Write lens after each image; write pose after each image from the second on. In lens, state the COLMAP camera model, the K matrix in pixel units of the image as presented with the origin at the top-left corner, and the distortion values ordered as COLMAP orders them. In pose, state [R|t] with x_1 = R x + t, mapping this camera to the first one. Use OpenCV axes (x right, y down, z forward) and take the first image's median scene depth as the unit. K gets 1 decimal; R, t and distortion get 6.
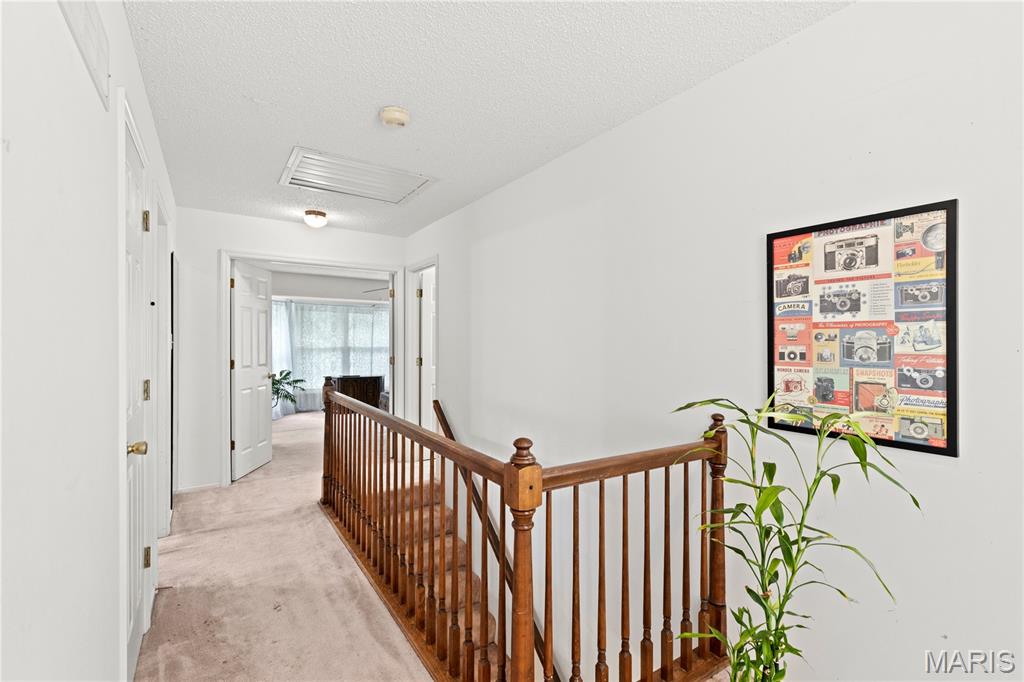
lens RADIAL K [[464.5, 0, 518.9], [0, 464.5, 340.9], [0, 0, 1]] dist [0.000390, 0.000044]
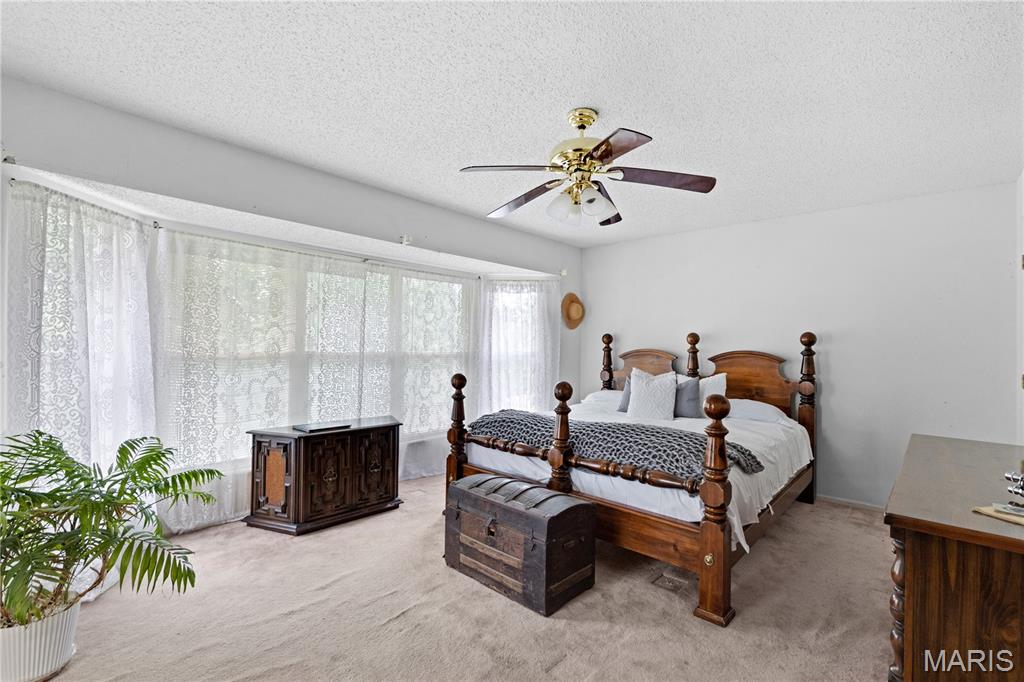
lens RADIAL K [[464.5, 0, 518.9], [0, 464.5, 340.9], [0, 0, 1]] dist [0.000390, 0.000044]
pose [[0.967608, 0.022323, 0.251468, -0.096516], [-0.023932, 0.999708, 0.003343, -0.001290], [-0.251320, -0.009253, 0.967860, 0.183056]]
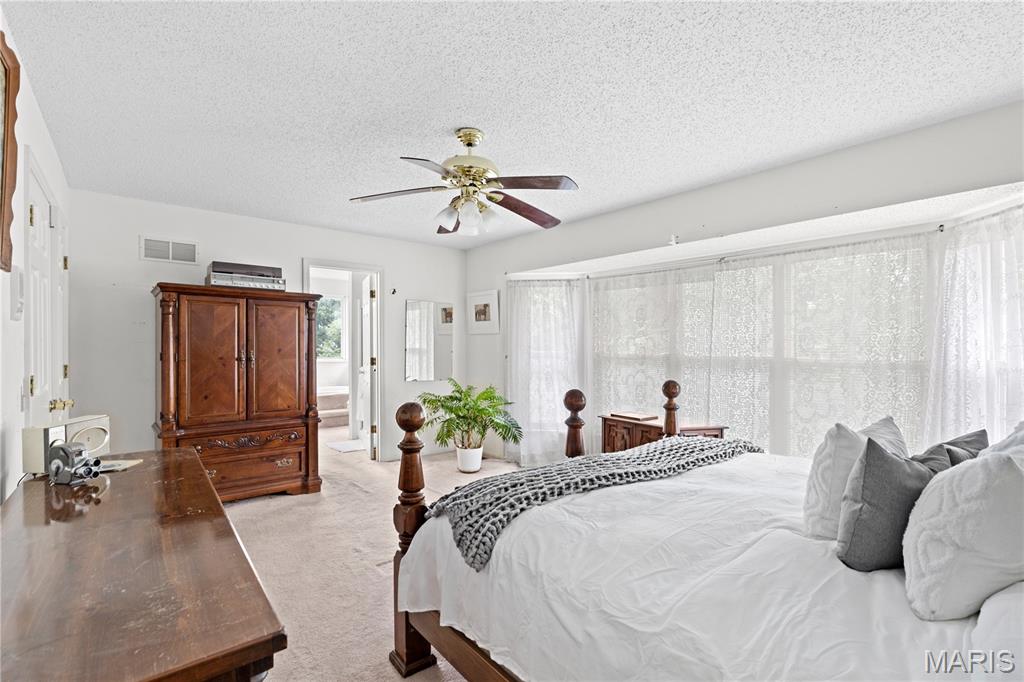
lens RADIAL K [[464.5, 0, 518.9], [0, 464.5, 340.9], [0, 0, 1]] dist [0.000390, 0.000044]
pose [[0.106528, -0.003606, -0.994303, 0.032380], [0.000506, 0.999993, -0.003573, -0.000267], [0.994310, -0.000122, 0.106529, 0.265382]]
